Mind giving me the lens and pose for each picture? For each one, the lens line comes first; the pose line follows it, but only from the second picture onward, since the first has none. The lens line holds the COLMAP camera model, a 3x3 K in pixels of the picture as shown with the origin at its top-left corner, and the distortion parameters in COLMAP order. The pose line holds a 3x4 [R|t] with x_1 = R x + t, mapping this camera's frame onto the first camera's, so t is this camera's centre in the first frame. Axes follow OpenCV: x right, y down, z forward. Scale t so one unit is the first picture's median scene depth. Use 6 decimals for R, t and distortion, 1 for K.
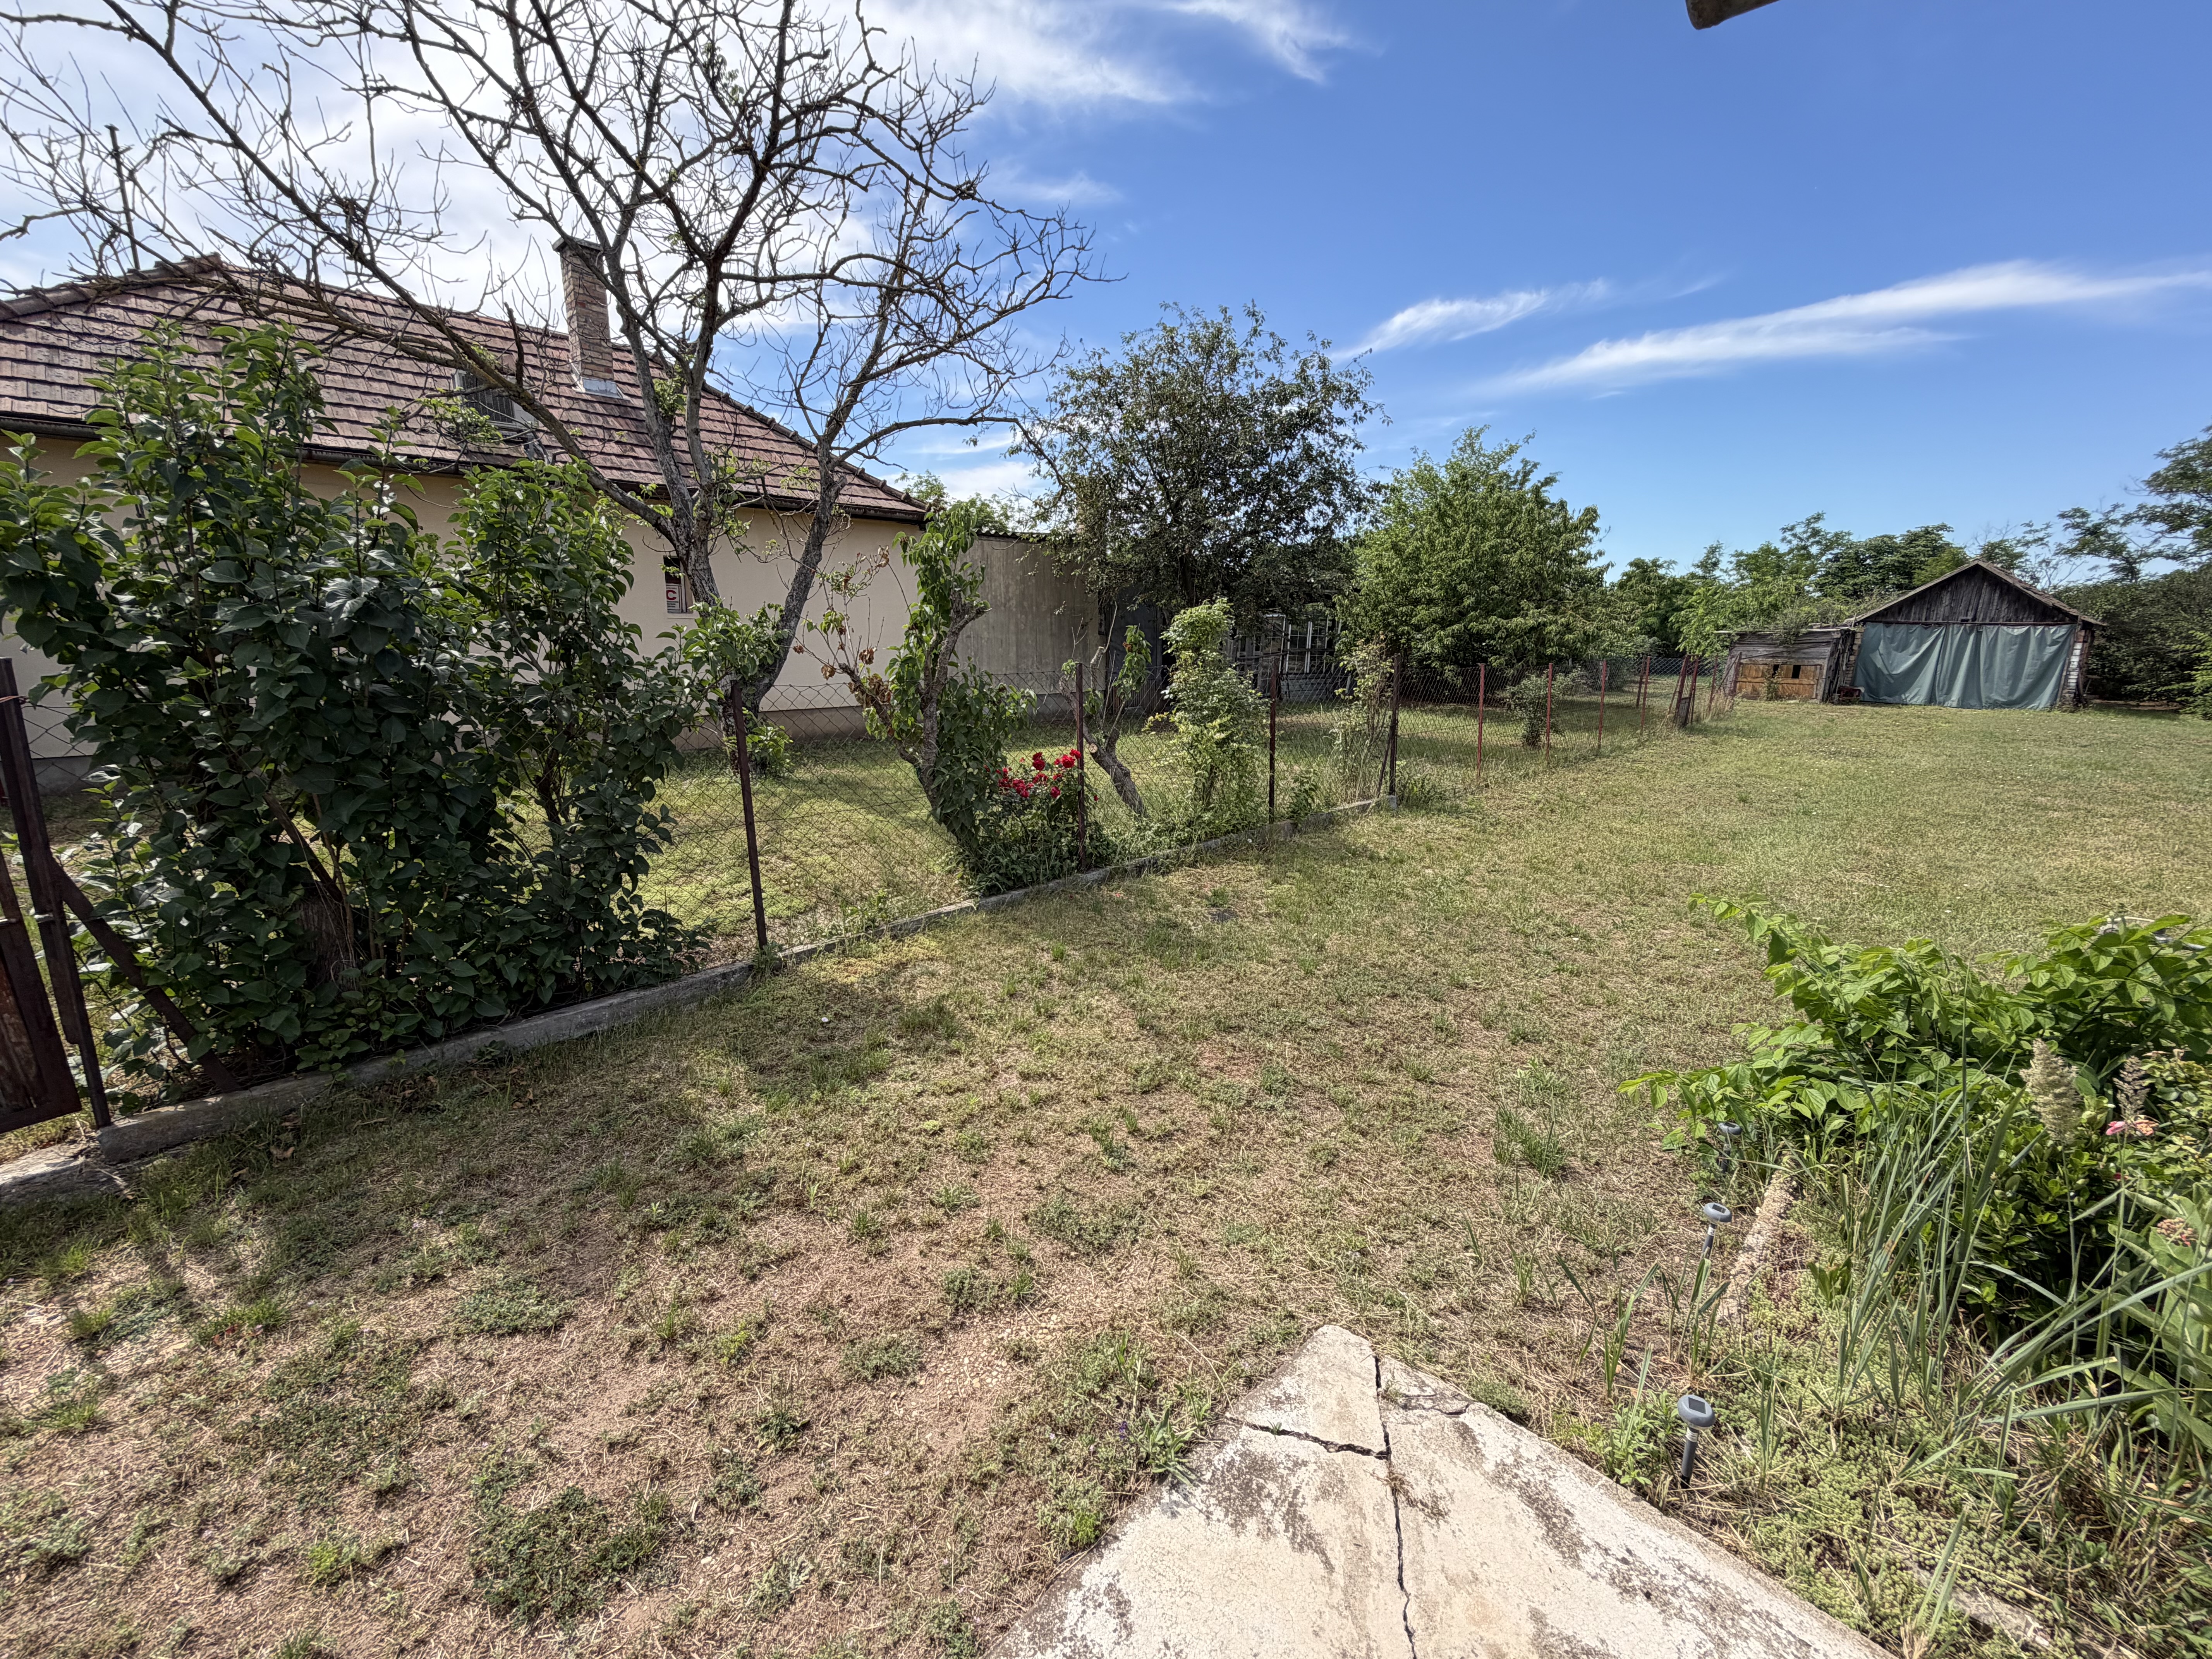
lens RADIAL K [[880.2, 0, 1102.3], [0, 880.2, 823.4], [0, 0, 1]] dist [0.000308, 0.000124]
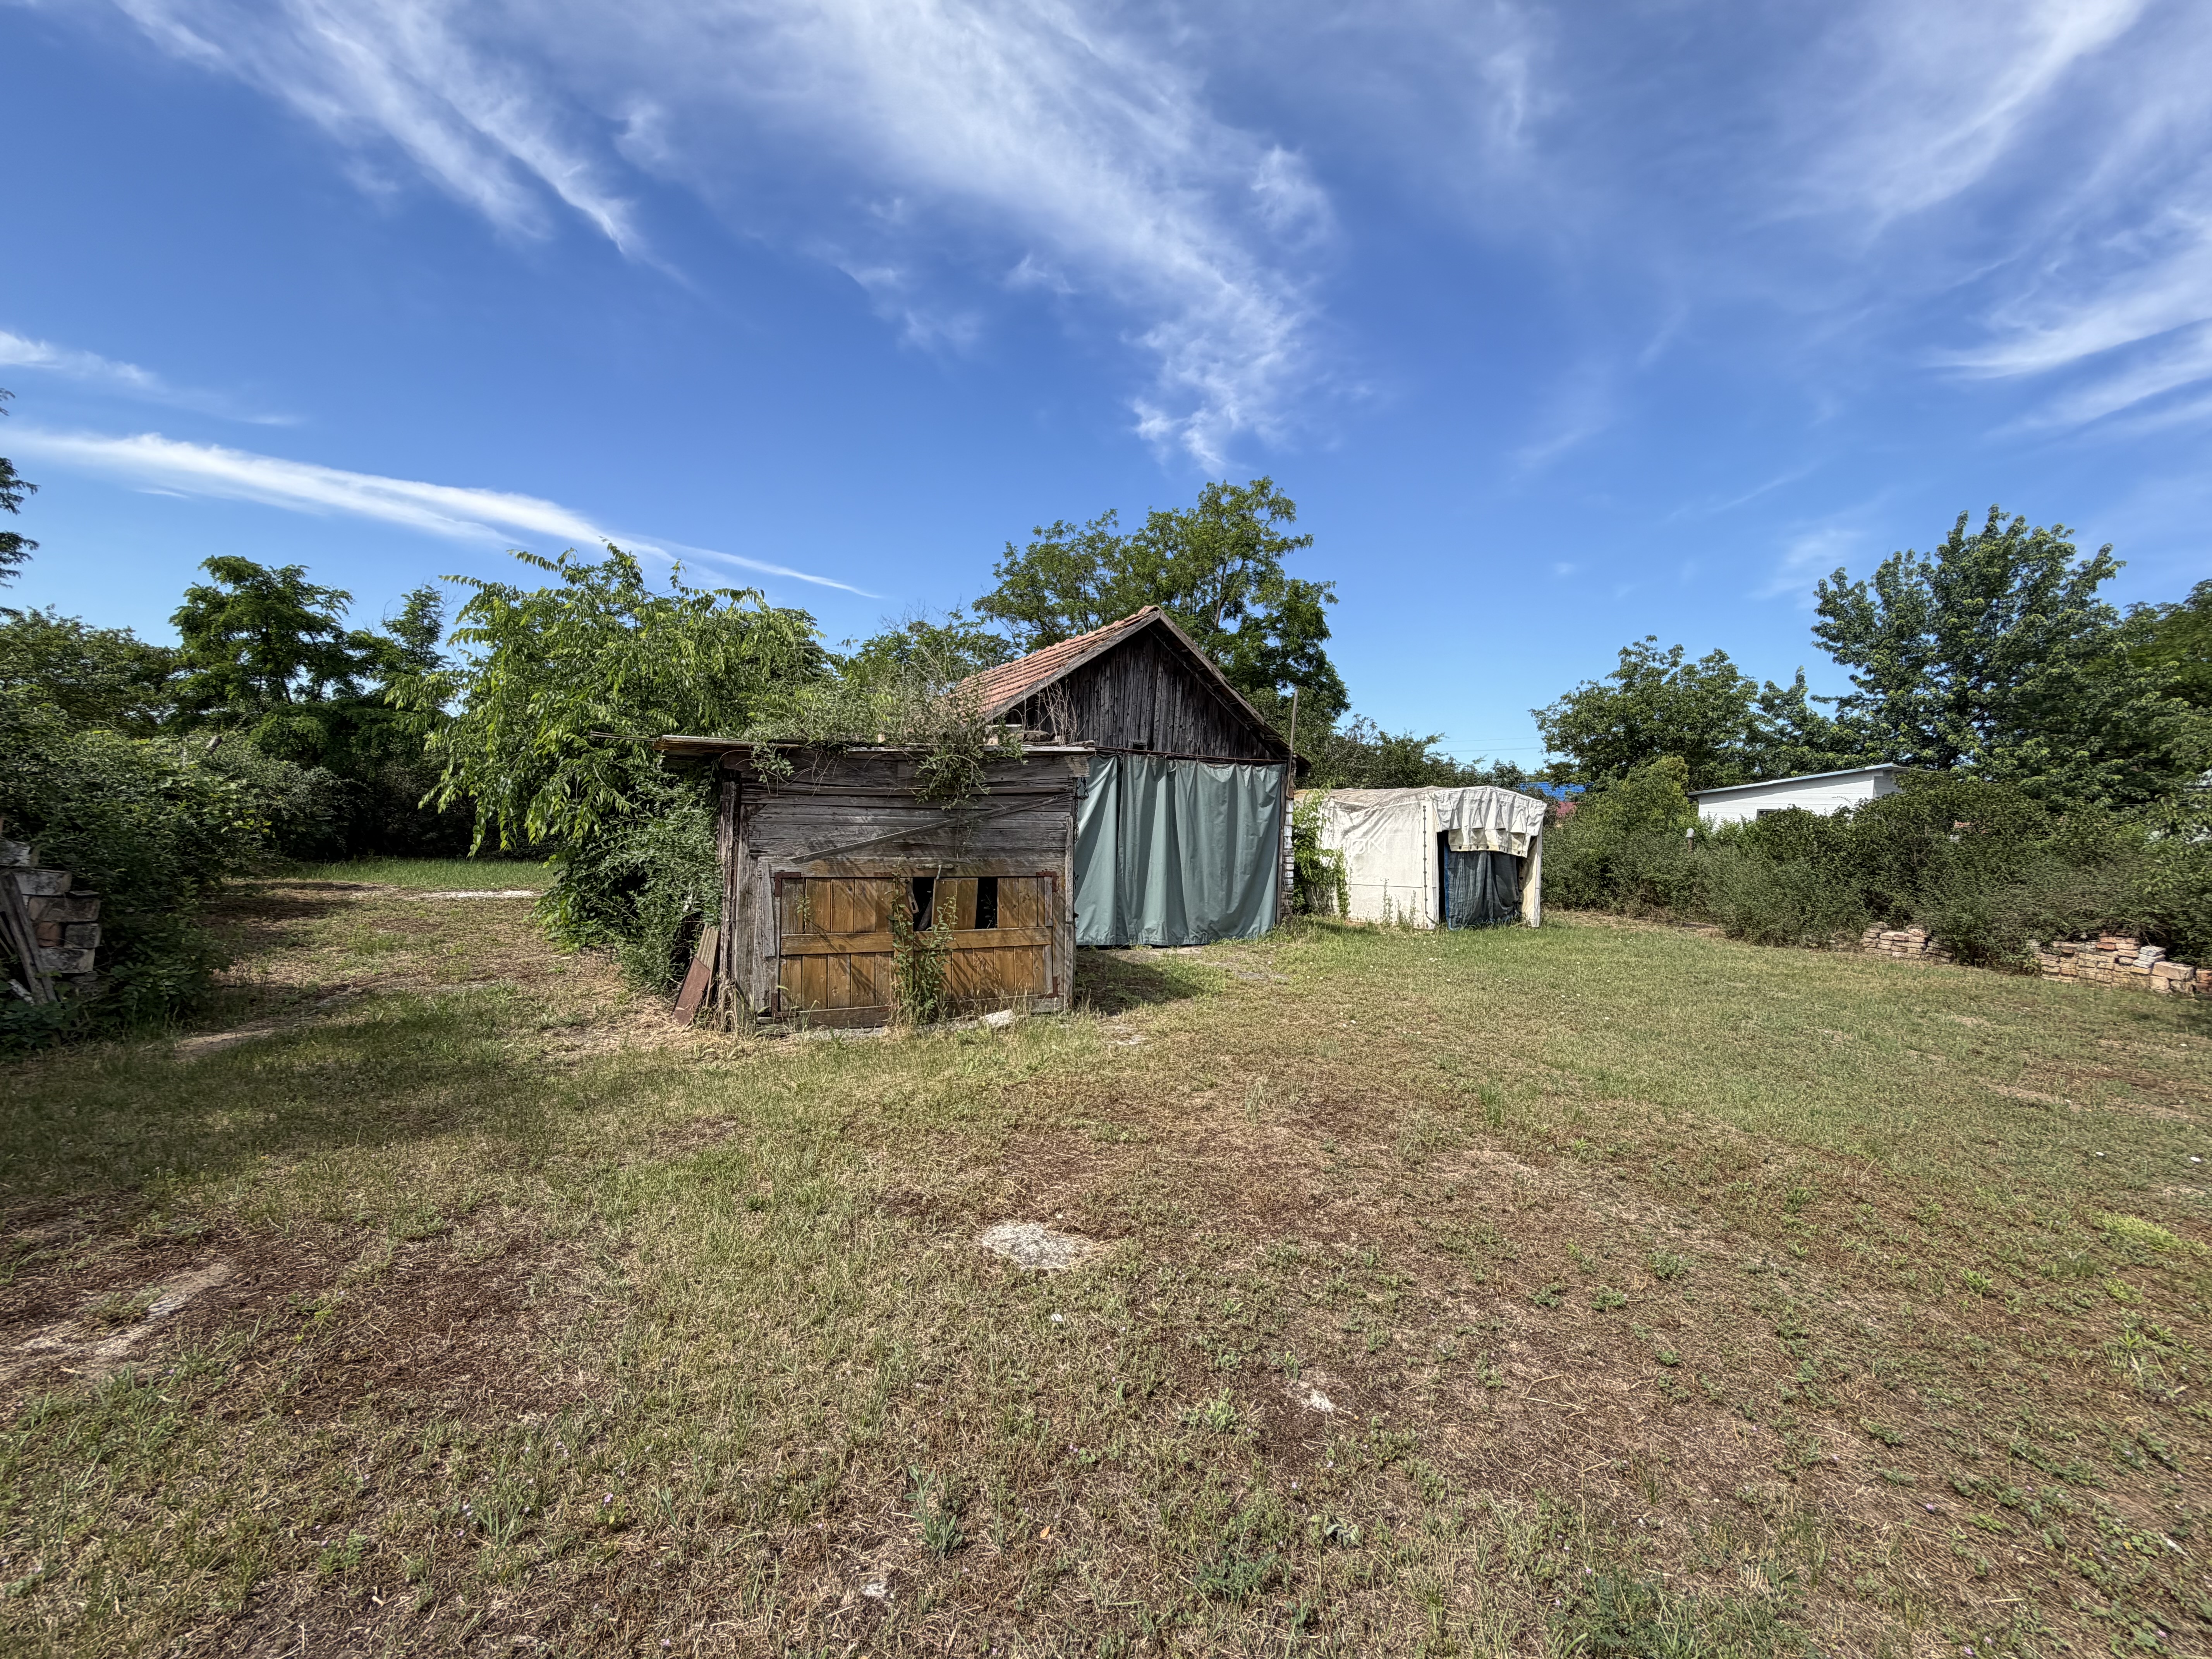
lens RADIAL K [[880.2, 0, 1102.3], [0, 880.2, 823.4], [0, 0, 1]] dist [0.000308, 0.000124]
pose [[0.279735, -0.021742, 0.959831, 0.411232], [0.172960, 0.984528, -0.028107, -0.136238], [-0.944369, 0.173875, 0.279167, 0.667758]]
